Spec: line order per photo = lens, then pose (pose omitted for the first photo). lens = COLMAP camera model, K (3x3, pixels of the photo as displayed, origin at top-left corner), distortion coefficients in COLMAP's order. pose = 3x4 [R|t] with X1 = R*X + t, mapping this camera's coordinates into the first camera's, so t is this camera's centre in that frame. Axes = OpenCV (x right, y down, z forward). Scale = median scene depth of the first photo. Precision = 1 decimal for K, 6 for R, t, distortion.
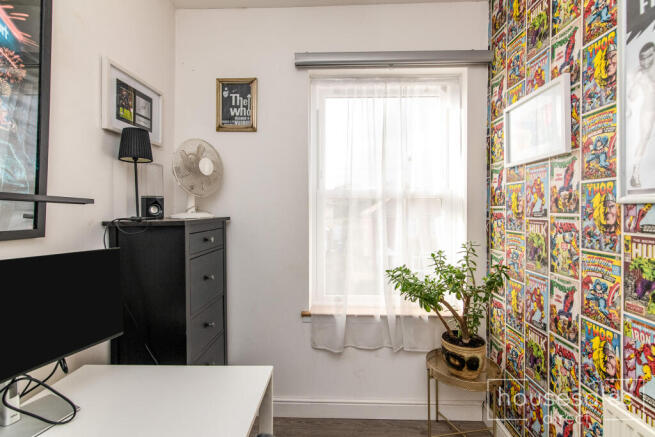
lens RADIAL K [[302.1, 0, 325.9], [0, 302.1, 213.4], [0, 0, 1]] dist [0.010347, 0.000520]
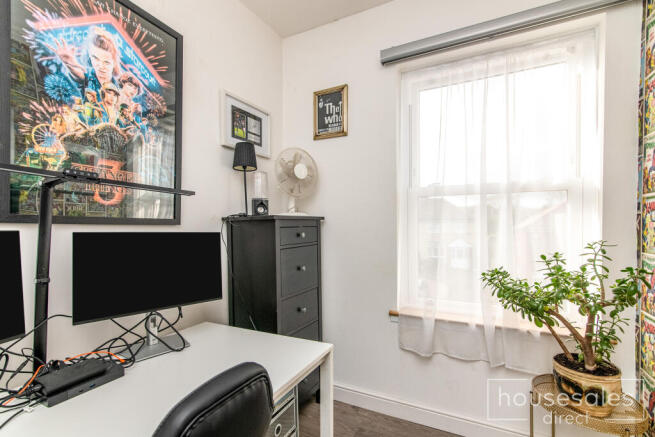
lens RADIAL K [[302.1, 0, 326.3], [0, 302.1, 230.8], [0, 0, 1]] dist [0.010347, 0.000520]
pose [[0.908844, 0.002410, -0.417129, 0.159233], [0.002449, 0.999935, 0.011113, 0.054496], [0.417128, -0.011121, 0.908780, 0.009958]]
